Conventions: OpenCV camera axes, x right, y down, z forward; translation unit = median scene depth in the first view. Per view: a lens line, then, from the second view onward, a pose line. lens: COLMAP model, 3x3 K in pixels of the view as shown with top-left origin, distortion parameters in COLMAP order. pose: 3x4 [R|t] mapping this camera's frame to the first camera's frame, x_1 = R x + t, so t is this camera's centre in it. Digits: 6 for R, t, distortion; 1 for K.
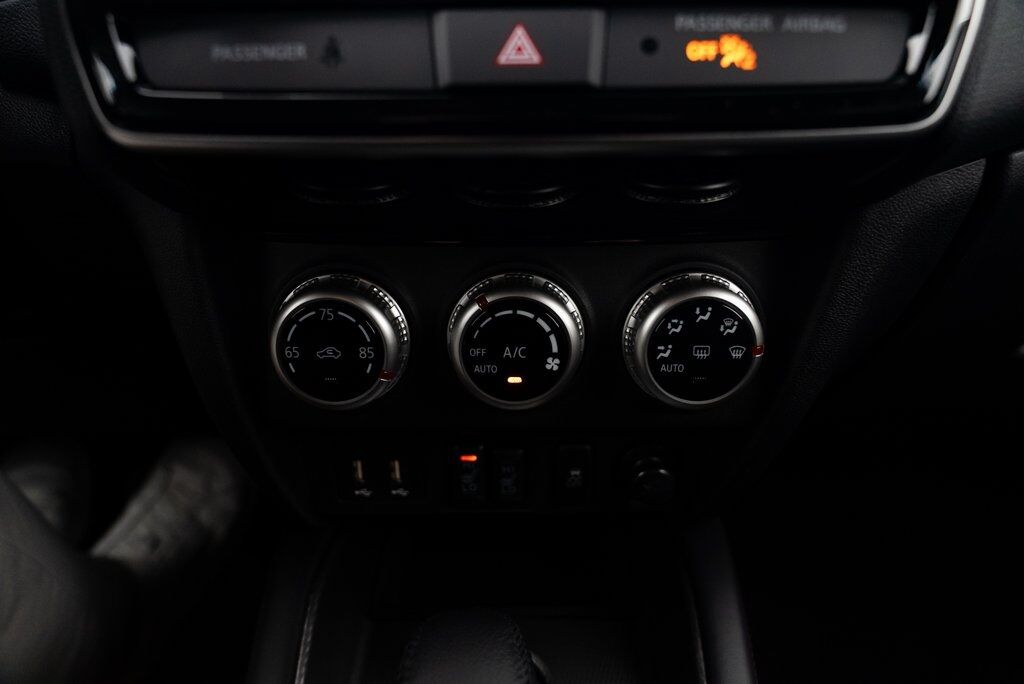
lens RADIAL K [[690.4, 0, 514.7], [0, 690.4, 343.0], [0, 0, 1]] dist [-0.036281, 0.009083]
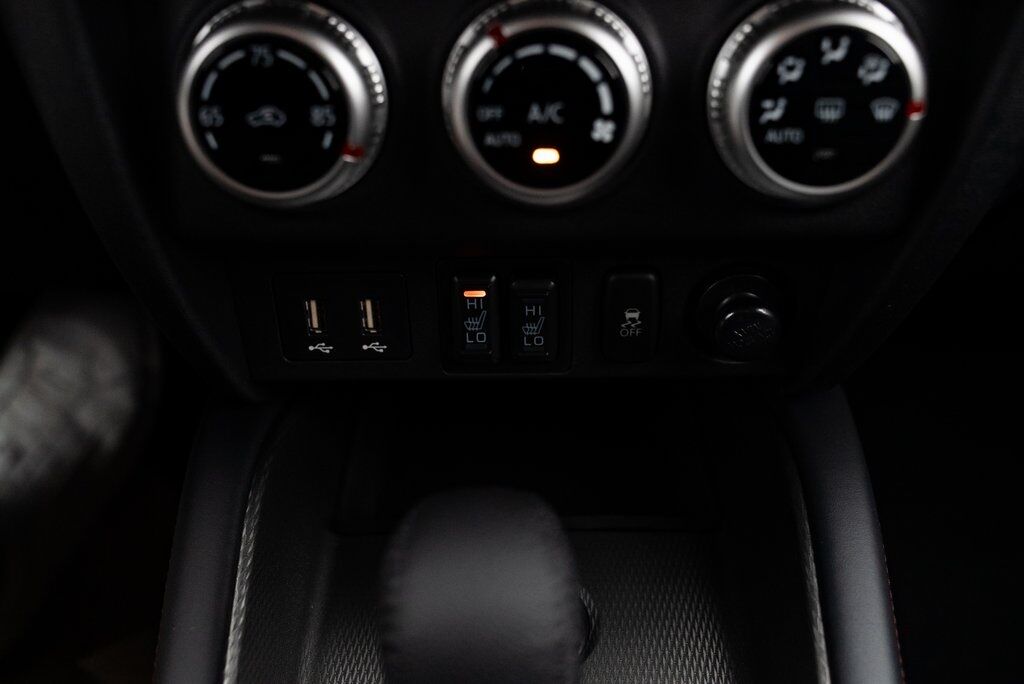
lens RADIAL K [[1027.6, 0, 510.0], [0, 1027.6, 341.8], [0, 0, 1]] dist [-0.015934, 0.000000]
pose [[0.999815, -0.004002, -0.018802, -0.016289], [0.006538, 0.990579, 0.136784, 0.092317], [0.018078, -0.136882, 0.990422, -0.007483]]
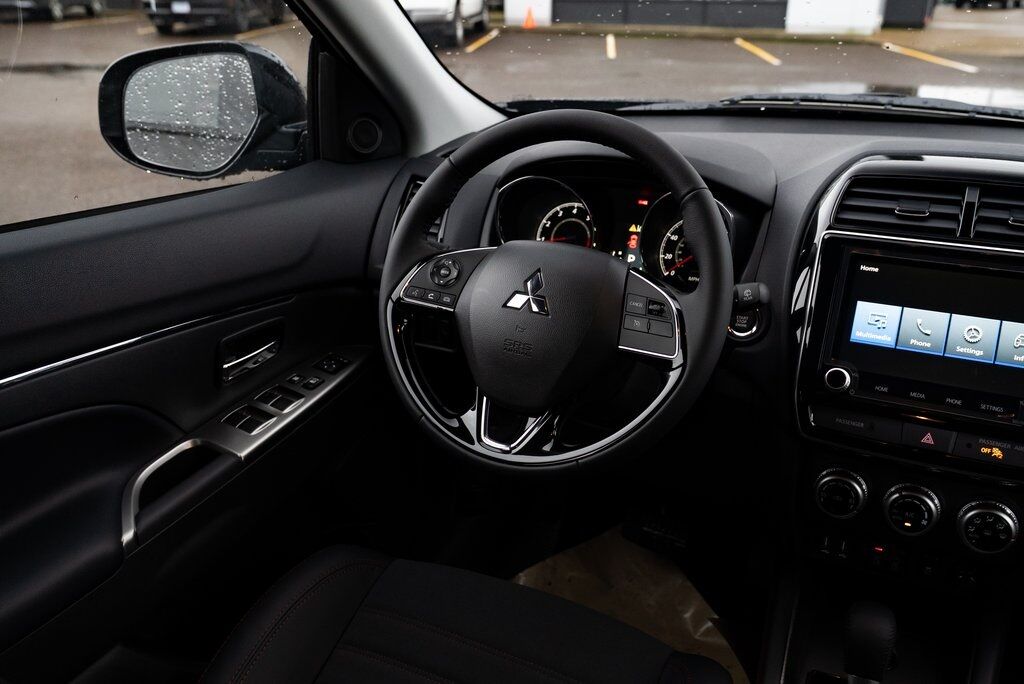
lens RADIAL K [[856.6, 0, 511.0], [0, 856.6, 336.7], [0, 0, 1]] dist [-0.034819, 0.028944]
pose [[0.888540, 0.170098, -0.426103, -0.083216], [-0.189999, 0.981775, -0.004280, -0.344475], [0.417609, 0.084763, 0.904665, -2.606428]]
